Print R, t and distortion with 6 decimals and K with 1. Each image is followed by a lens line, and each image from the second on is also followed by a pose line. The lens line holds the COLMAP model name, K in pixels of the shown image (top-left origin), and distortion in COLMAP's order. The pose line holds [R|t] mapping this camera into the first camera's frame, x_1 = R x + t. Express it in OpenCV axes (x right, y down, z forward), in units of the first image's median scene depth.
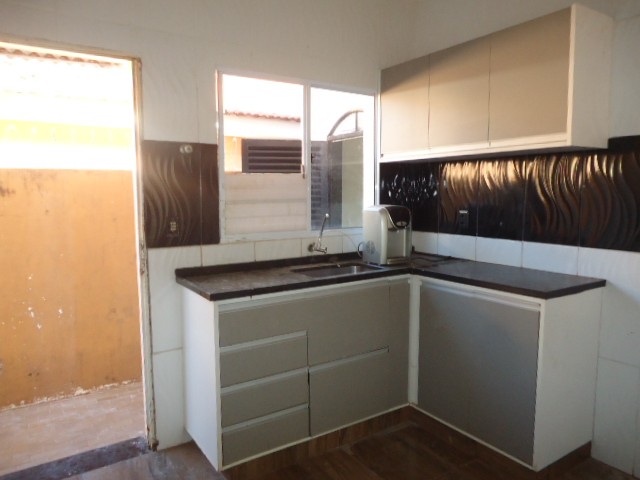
lens RADIAL K [[469.4, 0, 321.6], [0, 469.4, 238.7], [0, 0, 1]] dist [0.000725, 0.003975]
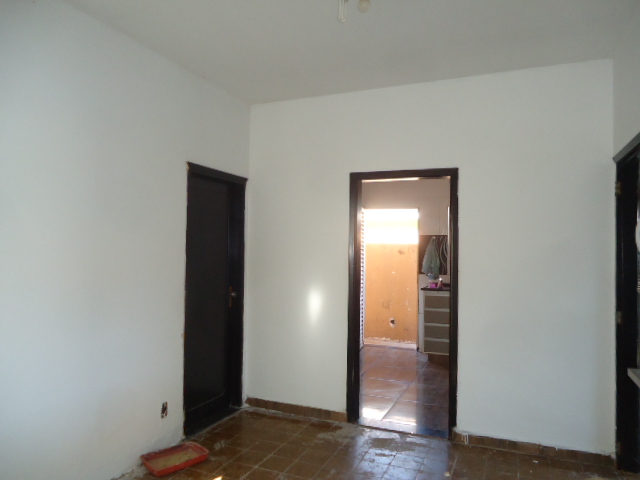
lens RADIAL K [[469.4, 0, 319.4], [0, 469.4, 240.2], [0, 0, 1]] dist [0.000725, 0.003975]
pose [[0.547338, -0.007920, -0.836874, 1.424327], [-0.102290, 0.991825, -0.076287, 0.085228], [0.830637, 0.127359, 0.542053, -0.884710]]
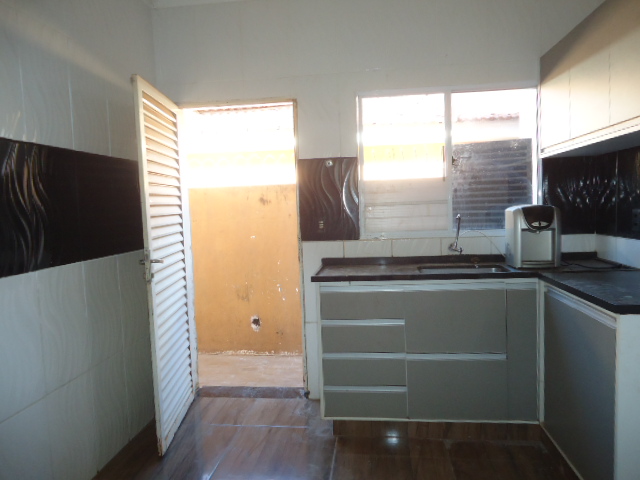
lens RADIAL K [[469.4, 0, 322.4], [0, 469.4, 239.8], [0, 0, 1]] dist [0.000725, 0.003975]
pose [[0.761794, 0.025225, -0.647327, 0.462946], [-0.034233, 0.999413, -0.001342, 0.014908], [0.646914, 0.023182, 0.762211, 0.030031]]
